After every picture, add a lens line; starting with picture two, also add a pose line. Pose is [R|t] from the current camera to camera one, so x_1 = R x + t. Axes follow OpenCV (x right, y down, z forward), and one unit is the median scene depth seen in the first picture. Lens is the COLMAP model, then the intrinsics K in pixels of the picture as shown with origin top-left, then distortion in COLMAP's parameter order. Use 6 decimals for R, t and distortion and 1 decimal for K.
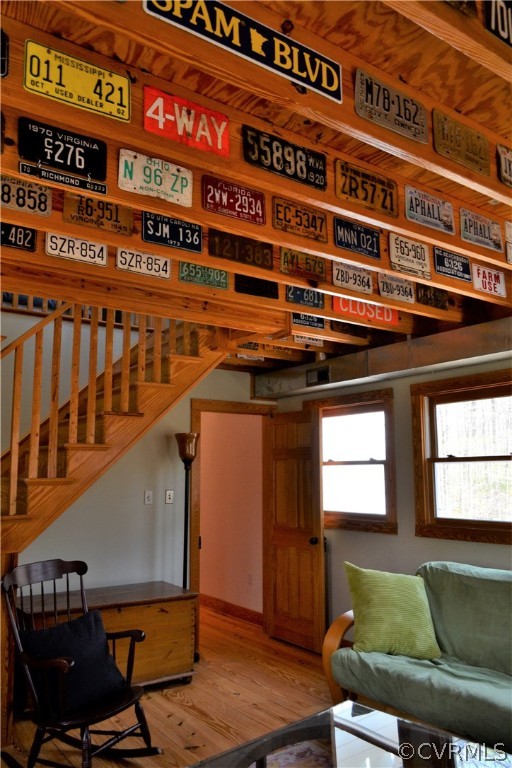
lens RADIAL K [[609.5, 0, 258.7], [0, 609.5, 384.9], [0, 0, 1]] dist [-0.008844, -0.002859]
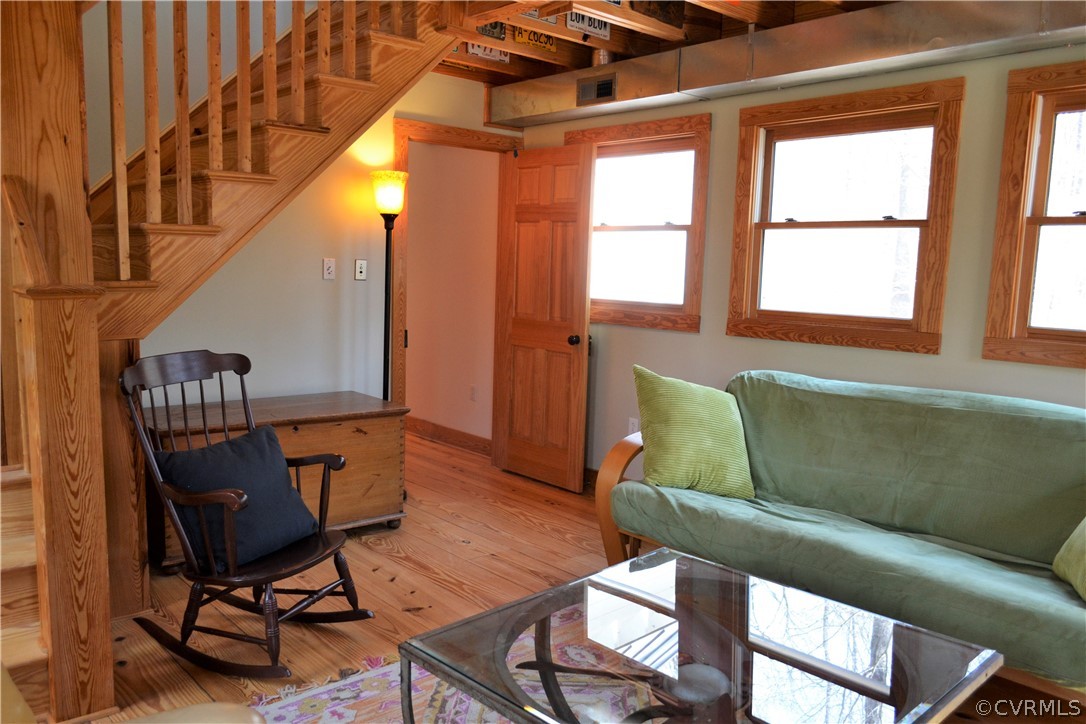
lens RADIAL K [[861.9, 0, 541.5], [0, 861.9, 368.3], [0, 0, 1]] dist [-0.008844, -0.002859]
pose [[0.994417, 0.021723, 0.103262, -0.058268], [-0.048267, 0.963844, 0.262059, 0.041409], [-0.093836, -0.265580, 0.959511, 0.072692]]
